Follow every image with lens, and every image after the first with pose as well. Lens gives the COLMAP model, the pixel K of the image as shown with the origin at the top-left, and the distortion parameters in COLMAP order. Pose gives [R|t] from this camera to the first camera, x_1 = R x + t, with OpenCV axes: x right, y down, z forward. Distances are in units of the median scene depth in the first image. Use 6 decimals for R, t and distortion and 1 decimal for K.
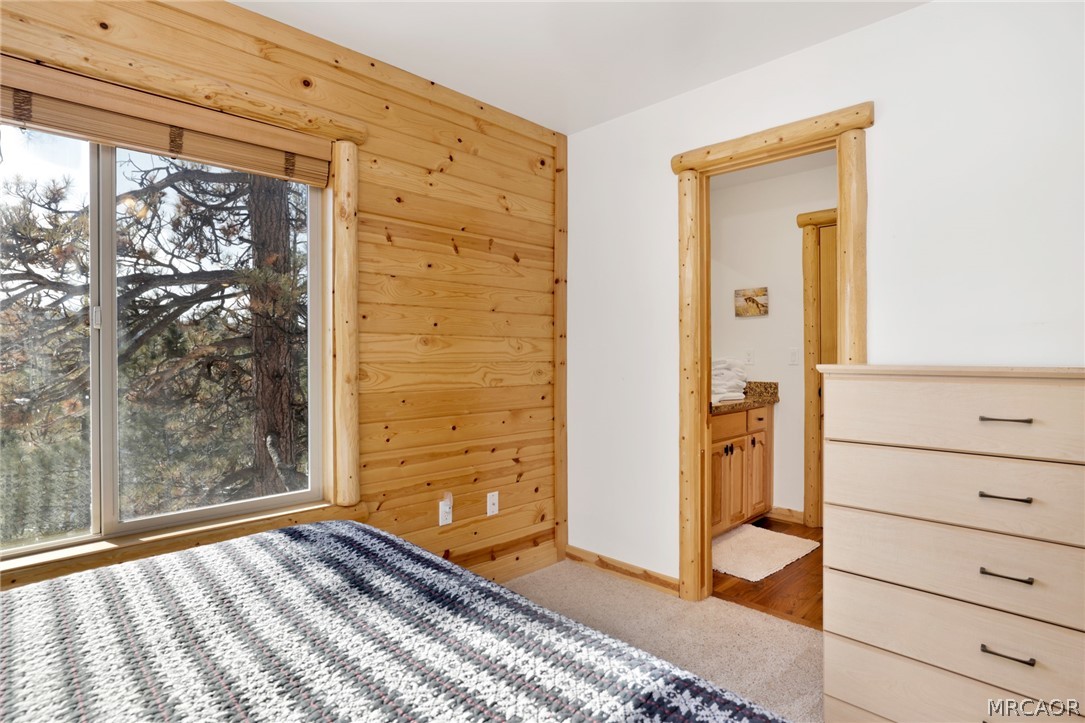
lens RADIAL K [[566.0, 0, 545.0], [0, 566.0, 357.8], [0, 0, 1]] dist [-0.000421, 0.000143]
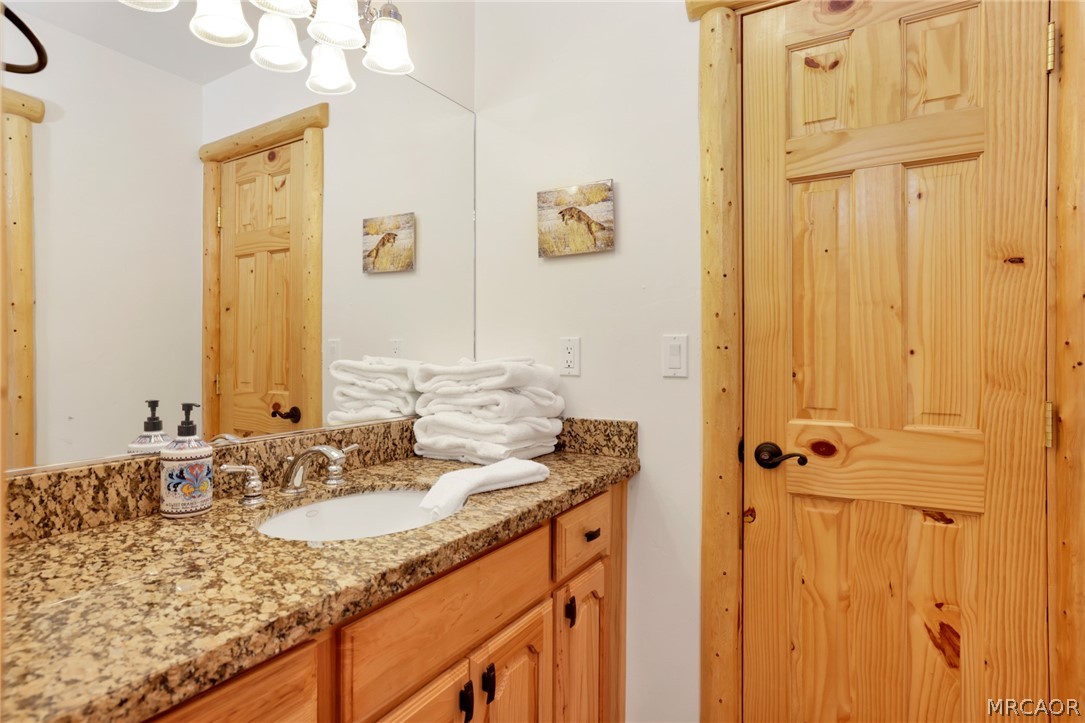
lens RADIAL K [[592.9, 0, 541.2], [0, 592.9, 362.1], [0, 0, 1]] dist [-0.000022, 0.000010]
pose [[0.969842, 0.001079, 0.243731, 0.245187], [-0.002792, 0.999974, 0.006684, -0.000610], [-0.243718, -0.007163, 0.969820, 0.613825]]
